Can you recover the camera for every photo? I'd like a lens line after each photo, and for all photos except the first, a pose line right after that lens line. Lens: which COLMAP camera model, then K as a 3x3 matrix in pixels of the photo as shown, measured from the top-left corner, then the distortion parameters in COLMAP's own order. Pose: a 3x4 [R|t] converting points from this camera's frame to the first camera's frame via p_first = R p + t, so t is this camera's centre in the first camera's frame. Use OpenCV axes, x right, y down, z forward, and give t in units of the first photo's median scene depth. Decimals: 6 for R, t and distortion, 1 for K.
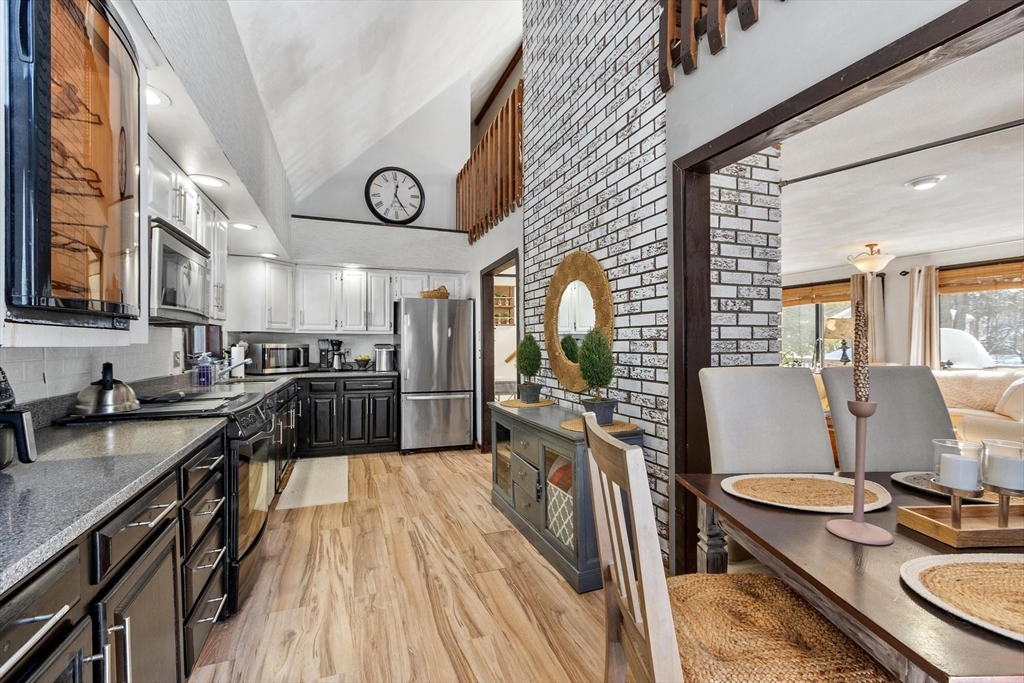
lens RADIAL K [[443.4, 0, 505.1], [0, 443.4, 345.6], [0, 0, 1]] dist [-0.008182, -0.000050]
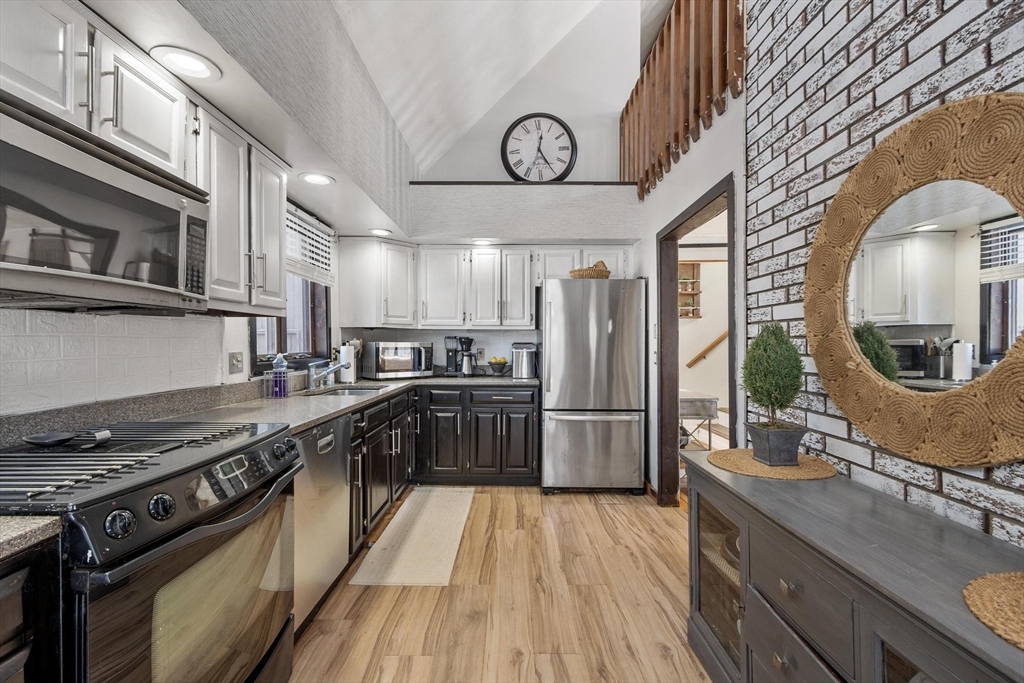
lens RADIAL K [[443.4, 0, 504.2], [0, 443.4, 343.0], [0, 0, 1]] dist [-0.008182, -0.000050]
pose [[0.934776, 0.002031, -0.355232, -0.037186], [-0.003007, 0.999993, -0.002195, -0.001161], [0.355225, 0.003120, 0.934776, 0.322805]]
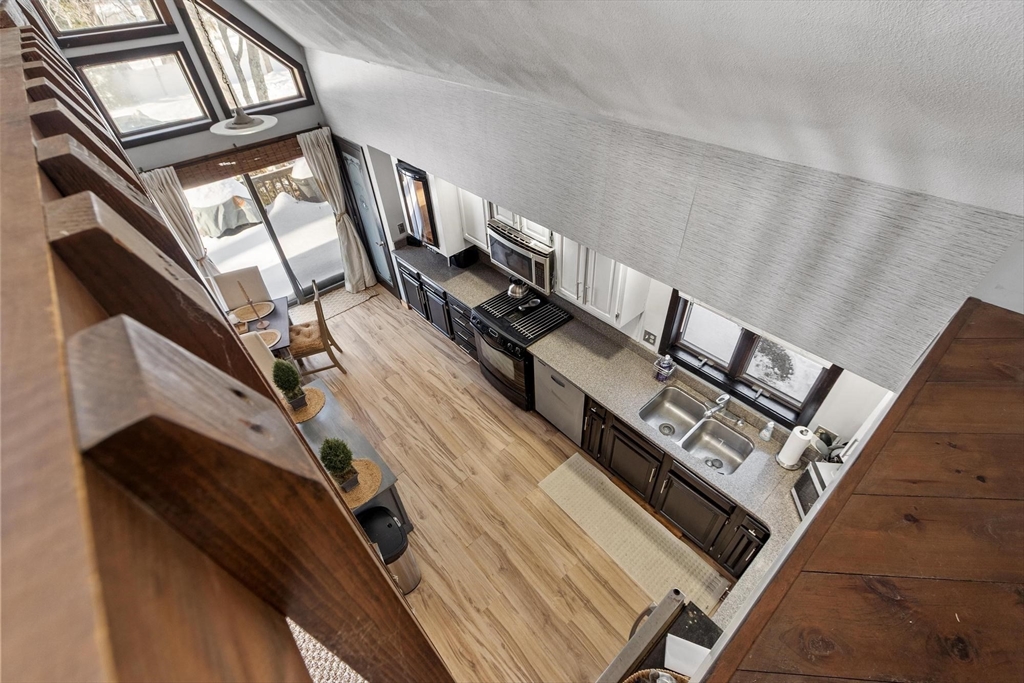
lens RADIAL K [[443.4, 0, 513.2], [0, 443.4, 343.4], [0, 0, 1]] dist [-0.008182, -0.000050]
pose [[-0.930567, 0.283626, -0.231521, -0.102439], [0.055055, 0.733572, 0.677379, -0.534955], [0.361959, 0.617599, -0.698252, 1.185967]]
